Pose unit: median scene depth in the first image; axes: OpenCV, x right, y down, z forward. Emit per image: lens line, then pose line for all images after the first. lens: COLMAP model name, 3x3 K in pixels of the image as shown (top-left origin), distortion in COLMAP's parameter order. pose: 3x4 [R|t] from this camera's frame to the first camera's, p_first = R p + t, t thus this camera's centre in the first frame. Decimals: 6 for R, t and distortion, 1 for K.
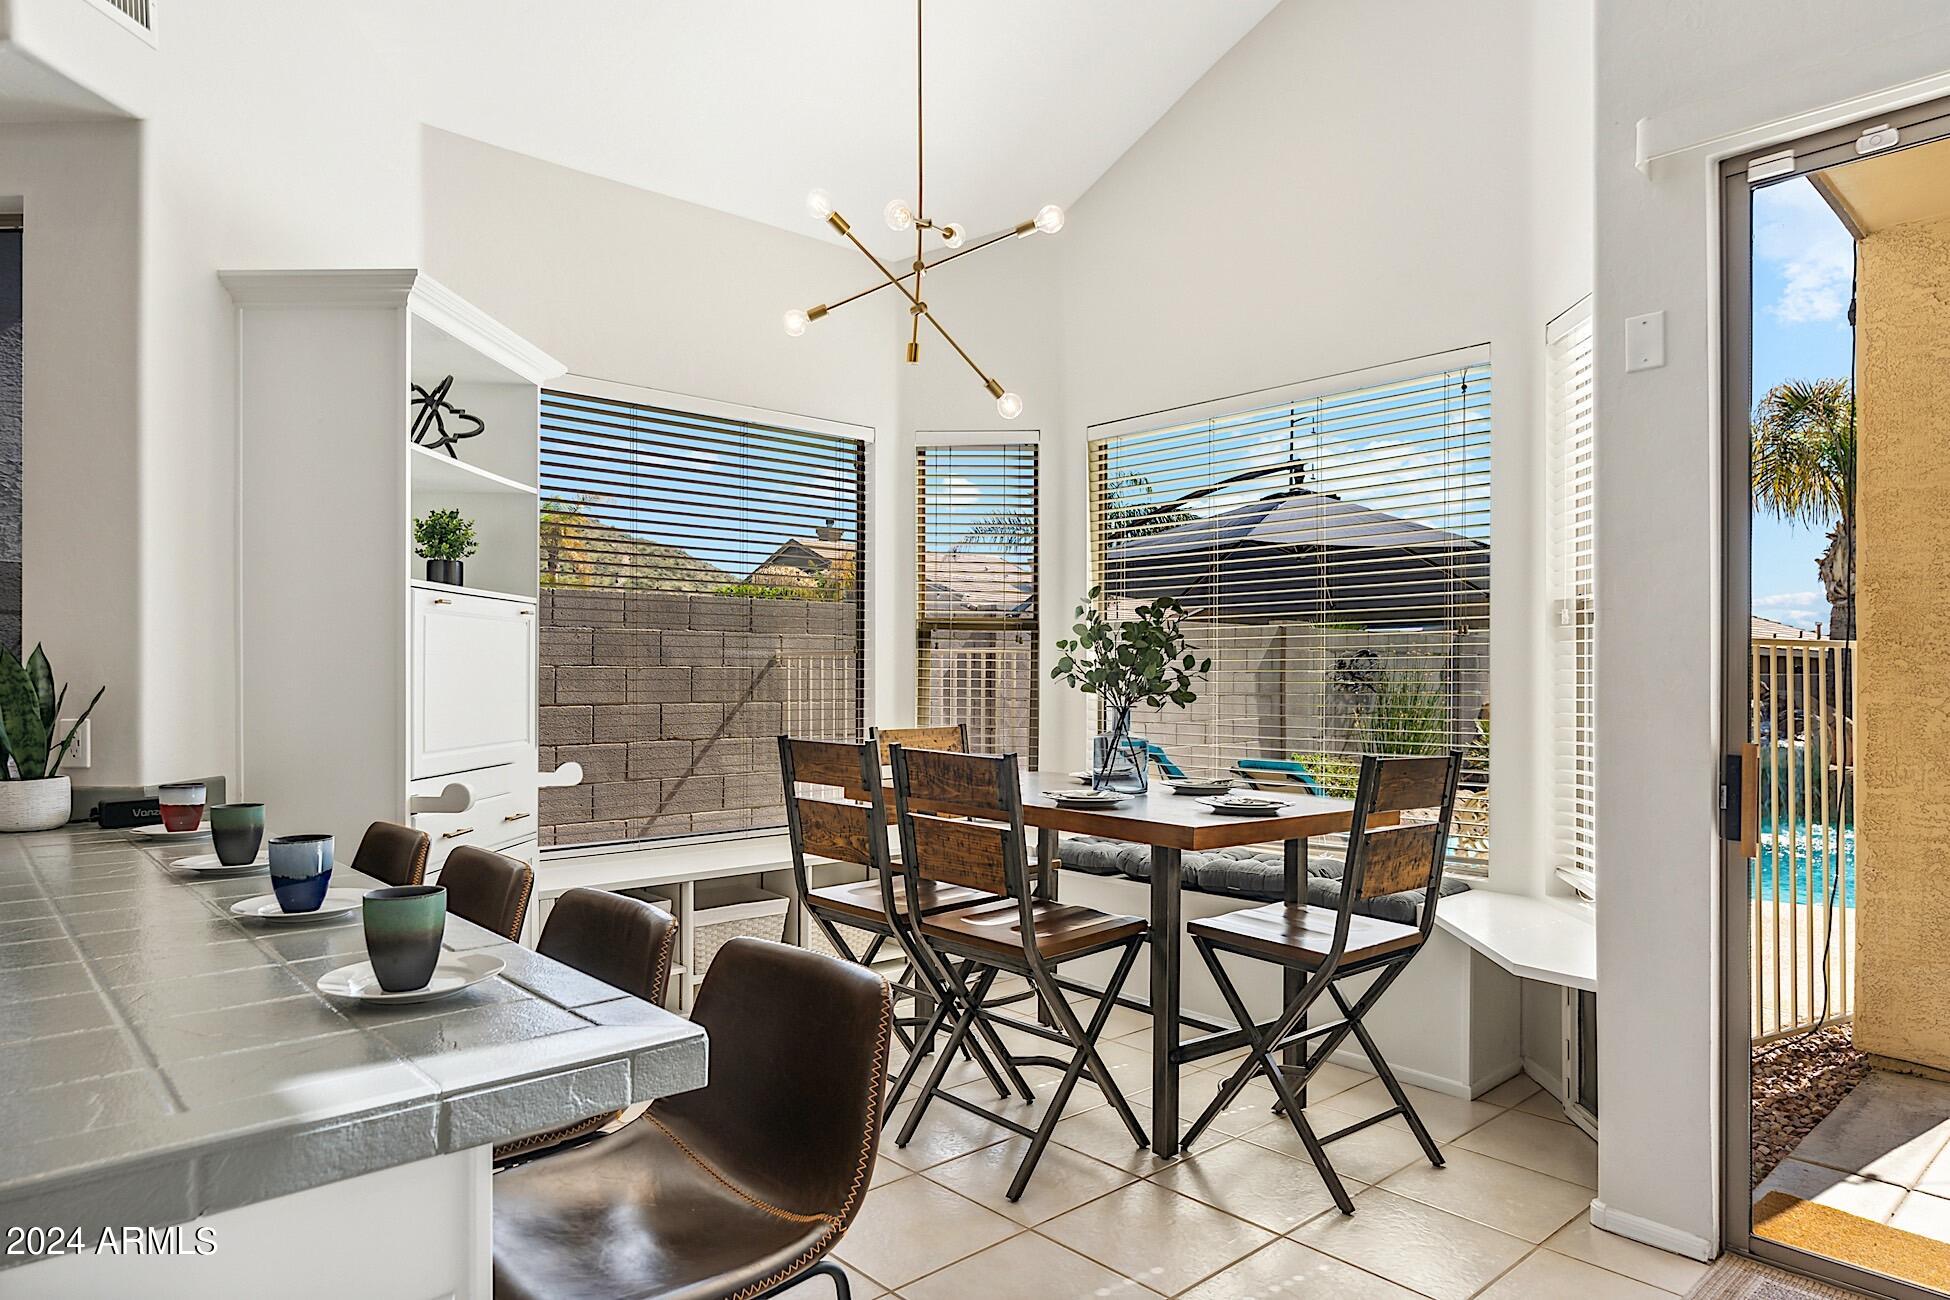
lens RADIAL K [[1178.4, 0, 975.0], [0, 1178.4, 650.0], [0, 0, 1]] dist [0.005684, 0.000666]
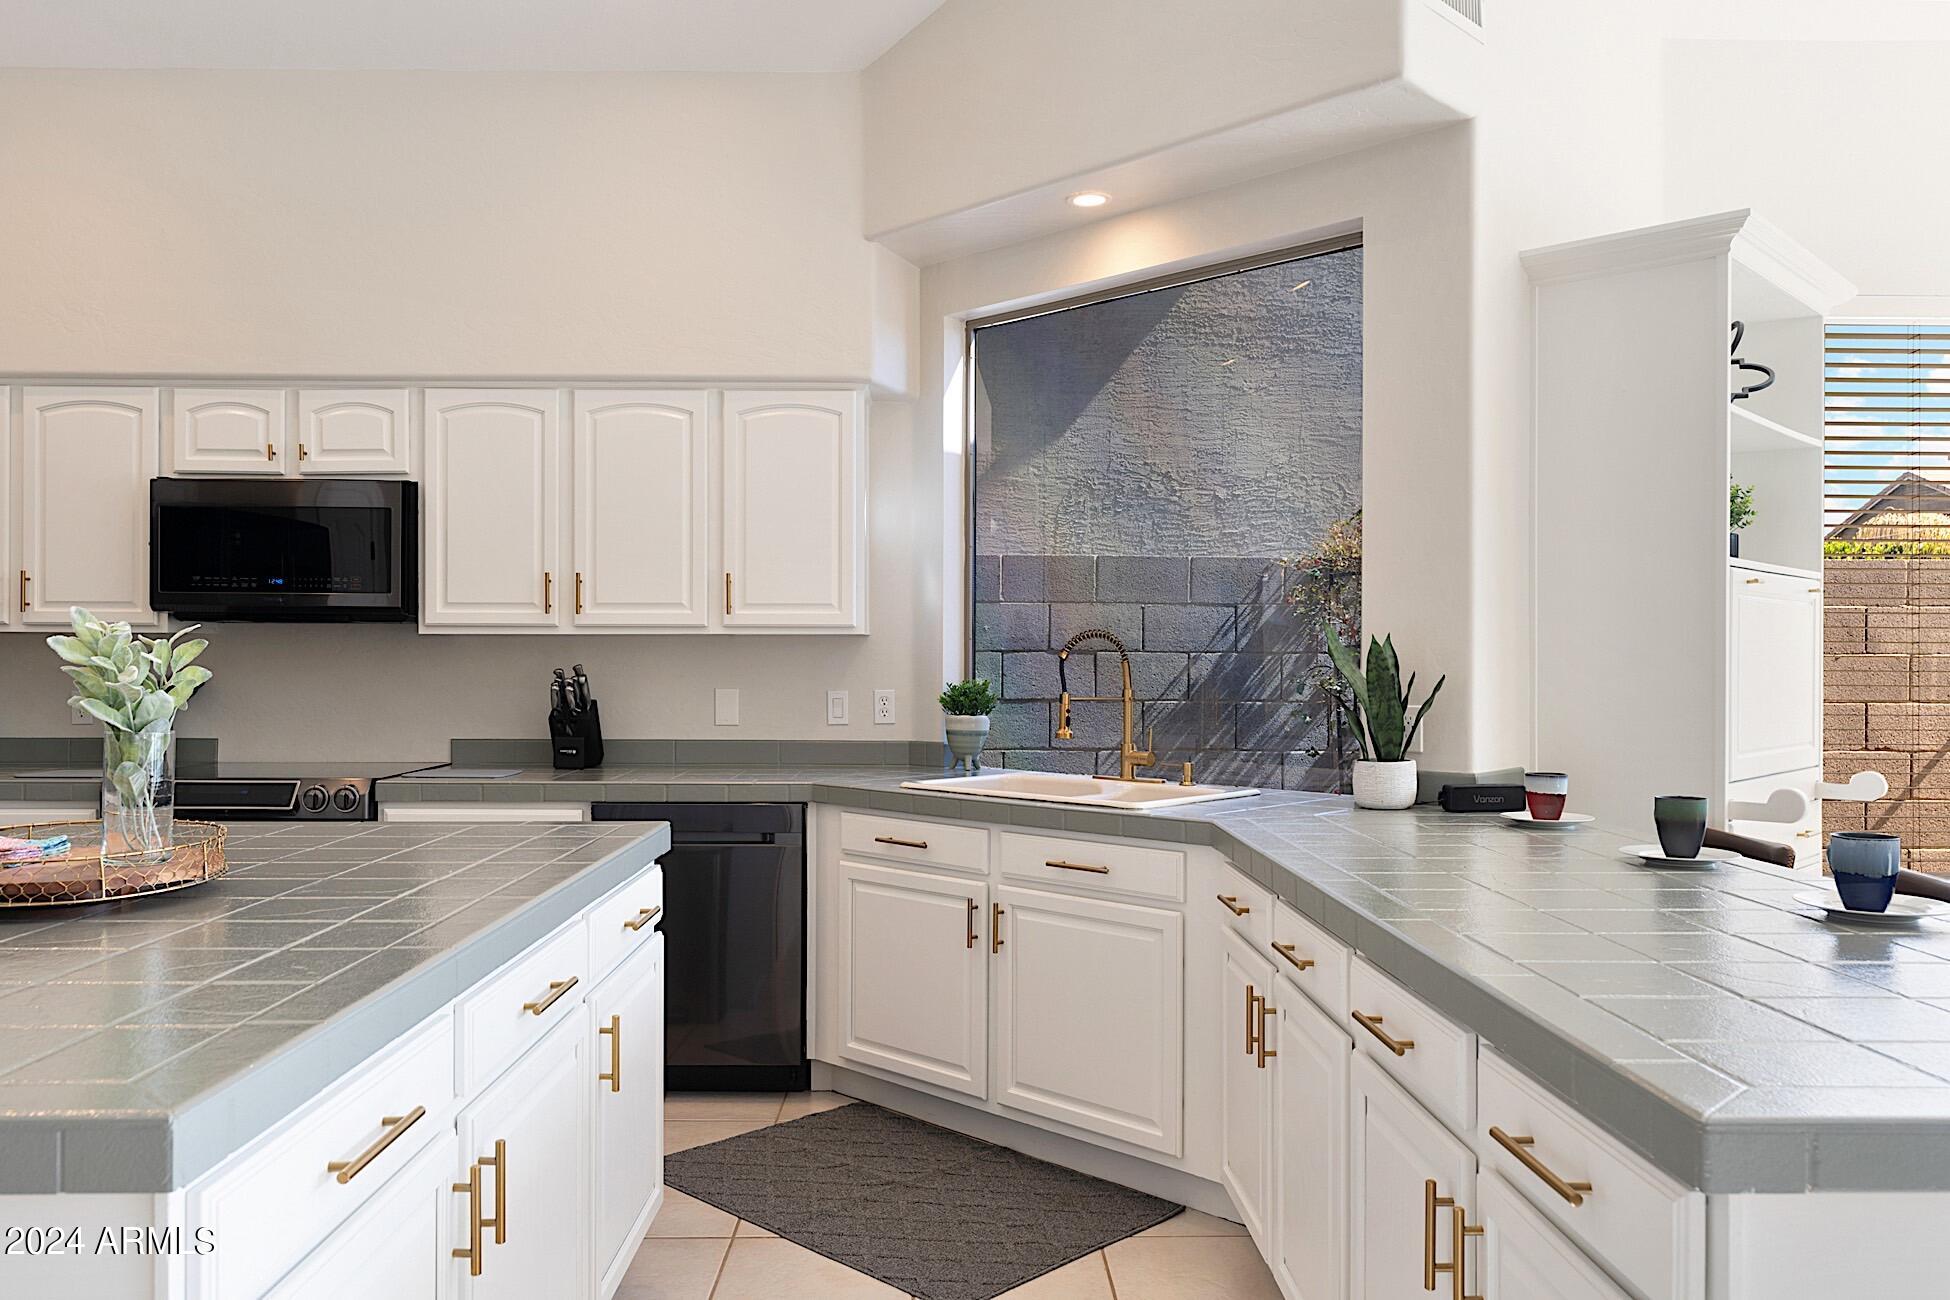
lens RADIAL K [[1434.6, 0, 975.0], [0, 1434.6, 650.0], [0, 0, 1]] dist [-0.002581, 0.000741]
pose [[0.751255, -0.006321, -0.659982, -0.193390], [0.012906, 0.999904, 0.005114, -0.002672], [0.659886, -0.012359, 0.751264, -0.195963]]
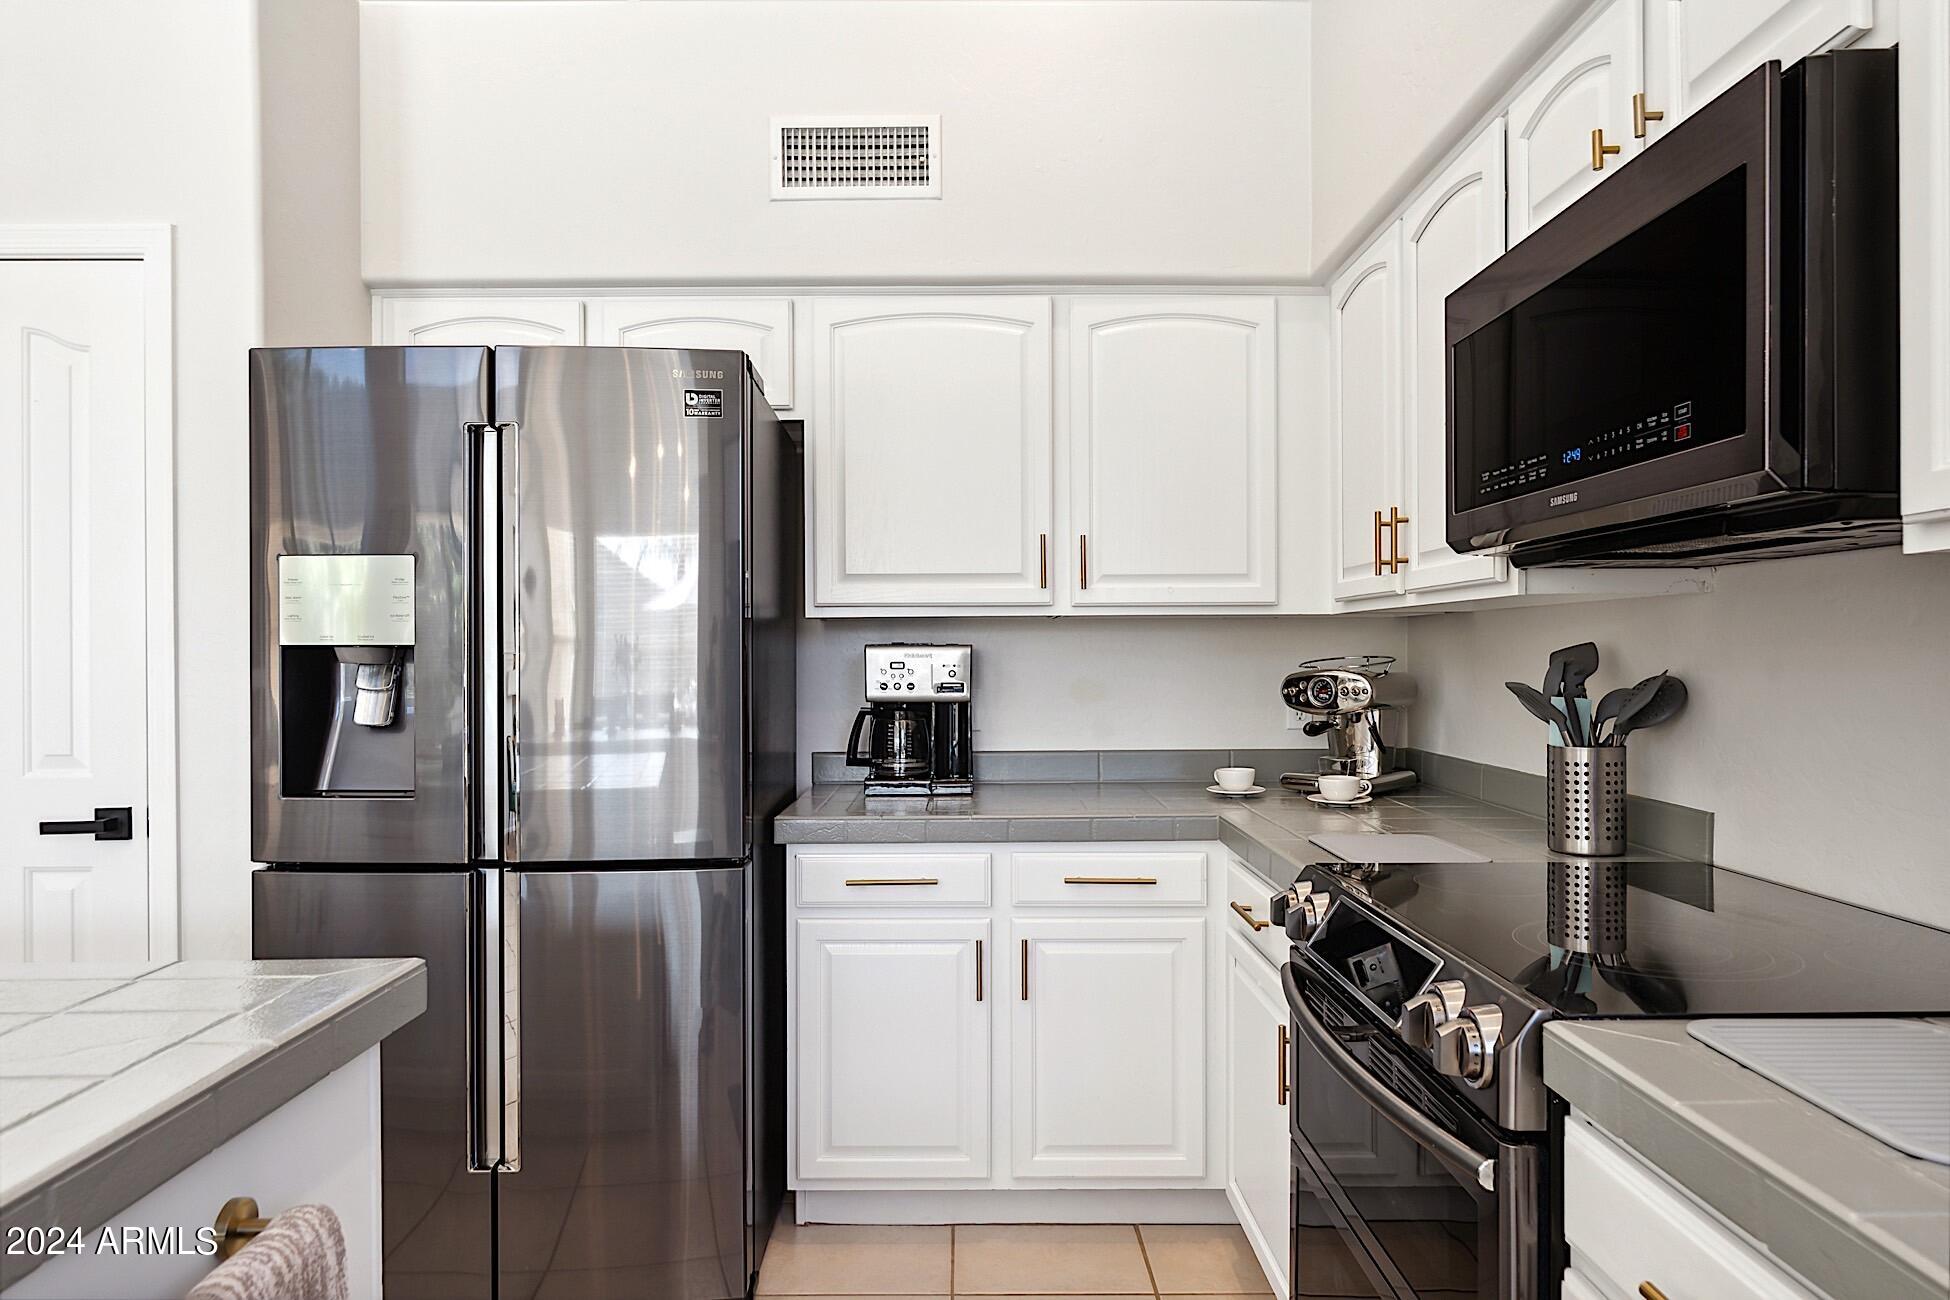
lens RADIAL K [[1186.6, 0, 975.0], [0, 1186.6, 650.0], [0, 0, 1]] dist [-0.004601, -0.001061]
pose [[-0.668585, 0.001136, -0.743634, -1.132724], [0.019609, 0.999678, -0.016103, 0.009115], [0.743377, -0.025349, -0.668392, 0.555356]]
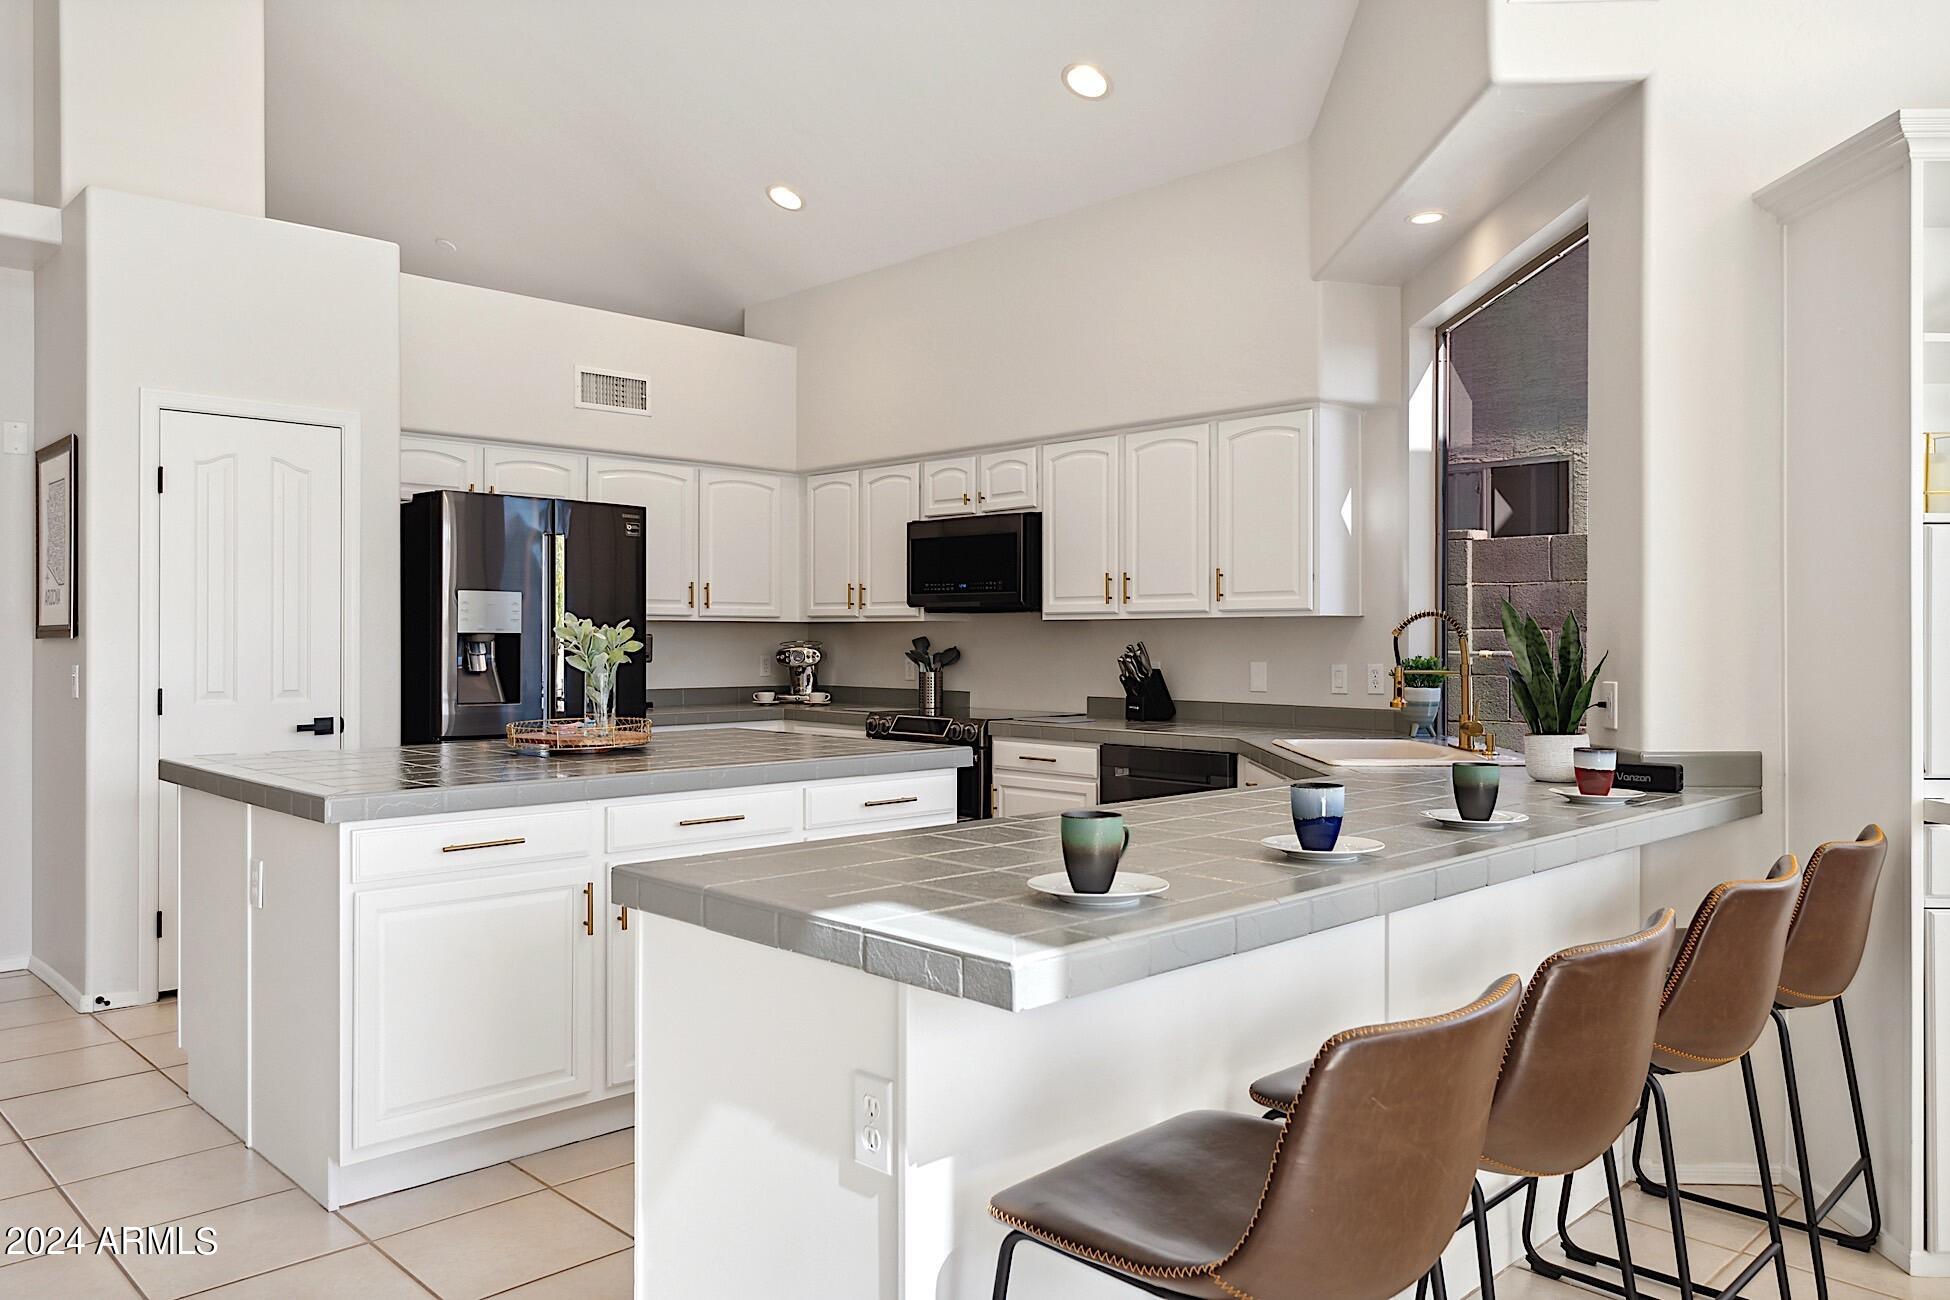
lens RADIAL K [[1397.3, 0, 975.0], [0, 1397.3, 650.0], [0, 0, 1]] dist [0.030419, 0.001215]
pose [[0.033120, 0.006502, -0.999430, 0.424328], [0.018793, 0.999798, 0.007127, 0.008258], [0.999275, -0.019019, 0.032991, 0.364444]]
